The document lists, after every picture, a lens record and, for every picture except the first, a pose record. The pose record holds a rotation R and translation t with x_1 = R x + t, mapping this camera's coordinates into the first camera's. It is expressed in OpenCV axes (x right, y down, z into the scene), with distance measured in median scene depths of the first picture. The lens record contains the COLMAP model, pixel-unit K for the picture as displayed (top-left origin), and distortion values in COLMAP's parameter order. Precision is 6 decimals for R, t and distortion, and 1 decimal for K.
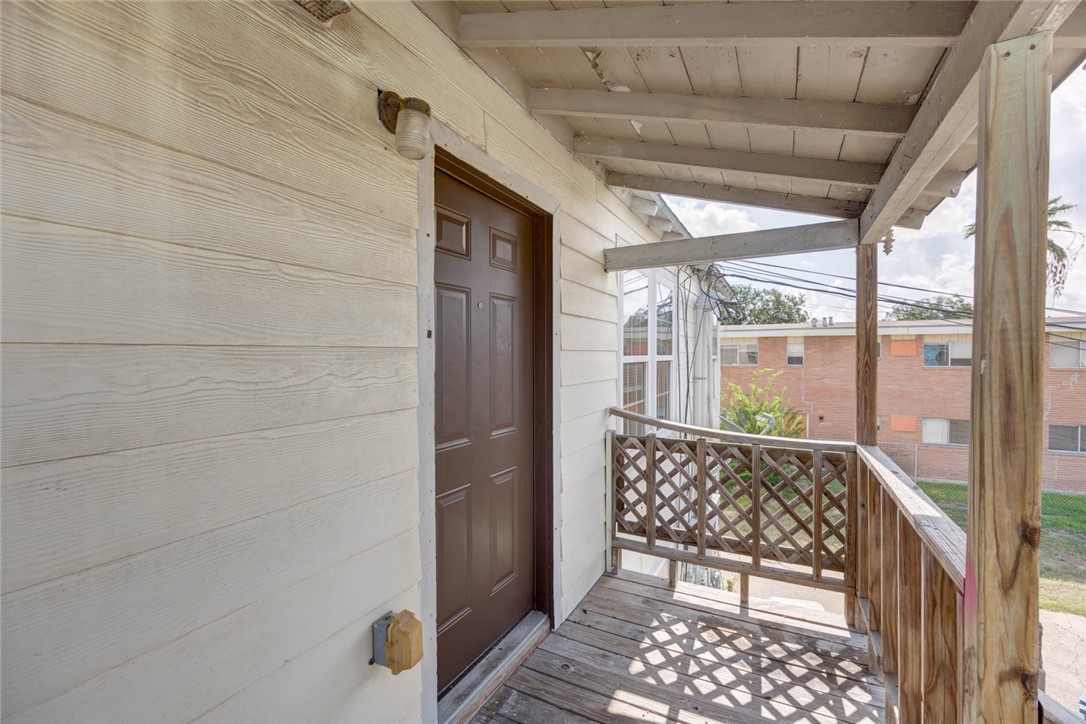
lens RADIAL K [[472.7, 0, 541.5], [0, 472.7, 361.6], [0, 0, 1]] dist [-0.016449, 0.001949]
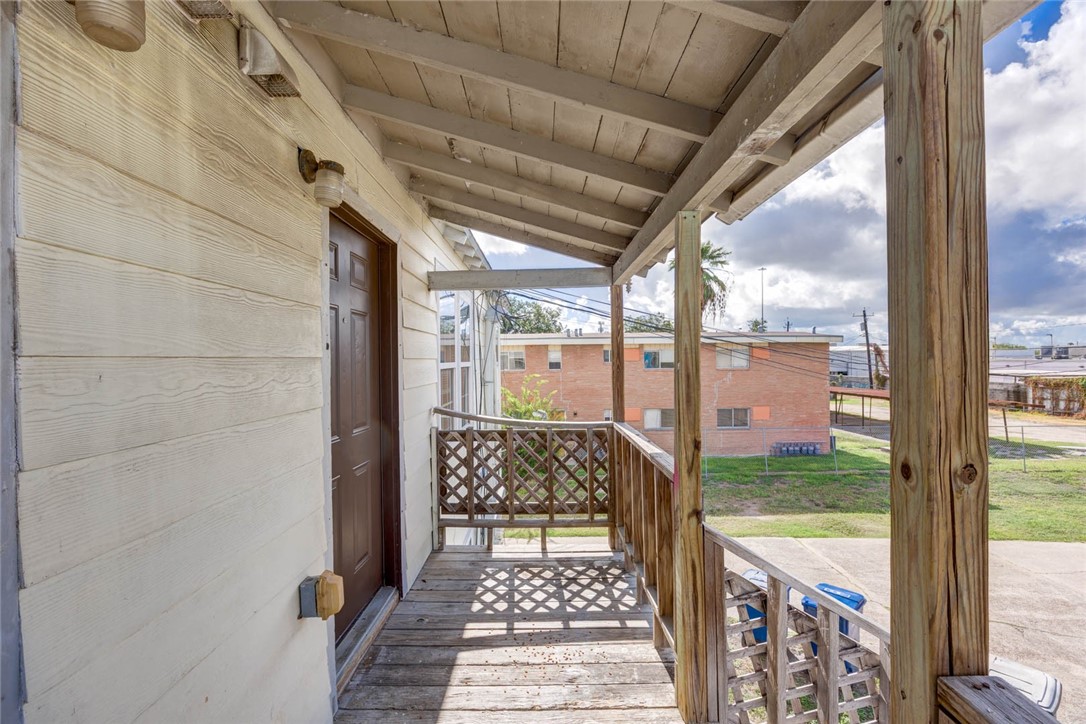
lens RADIAL K [[472.7, 0, 543.4], [0, 472.7, 359.8], [0, 0, 1]] dist [-0.016449, 0.001949]
pose [[0.888630, -0.006922, 0.458573, -0.254246], [0.015539, 0.999766, -0.015021, 0.002382], [-0.458362, 0.020474, 0.888530, -0.273011]]
